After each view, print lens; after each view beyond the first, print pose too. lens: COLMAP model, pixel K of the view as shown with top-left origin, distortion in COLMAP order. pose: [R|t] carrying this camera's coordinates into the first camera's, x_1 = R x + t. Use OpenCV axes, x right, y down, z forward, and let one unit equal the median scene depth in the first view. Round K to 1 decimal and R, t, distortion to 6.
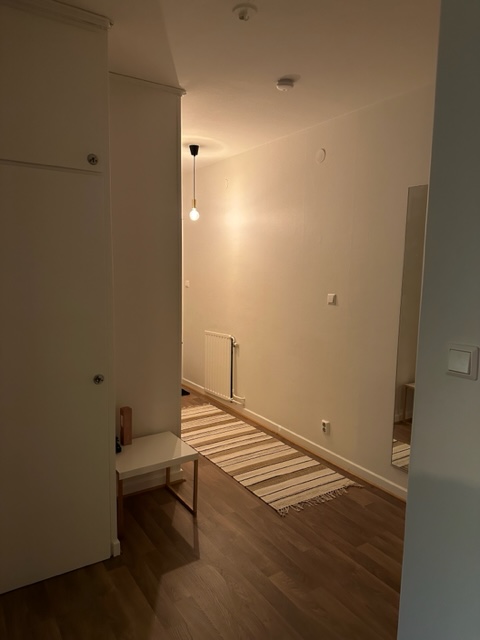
lens RADIAL K [[446.6, 0, 240.1], [0, 446.6, 320.3], [0, 0, 1]] dist [0.051857, -0.046549]
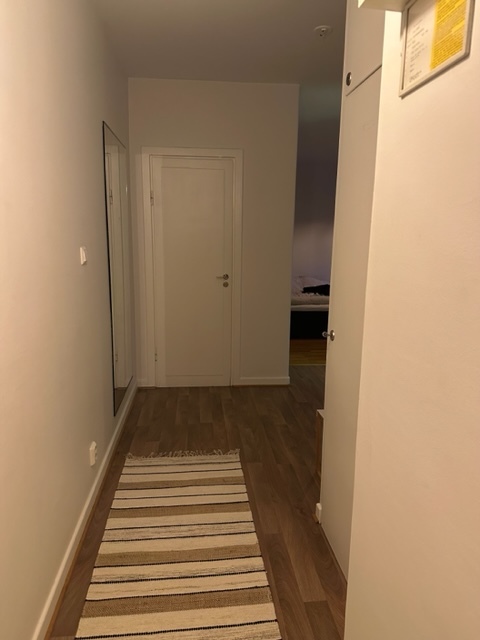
lens RADIAL K [[446.6, 0, 240.7], [0, 446.6, 319.8], [0, 0, 1]] dist [0.051857, -0.046549]
pose [[-0.888395, -0.120865, 0.442884, -0.302926], [0.018774, 0.954348, 0.298105, -0.156892], [-0.458696, 0.273150, -0.845569, 1.587914]]
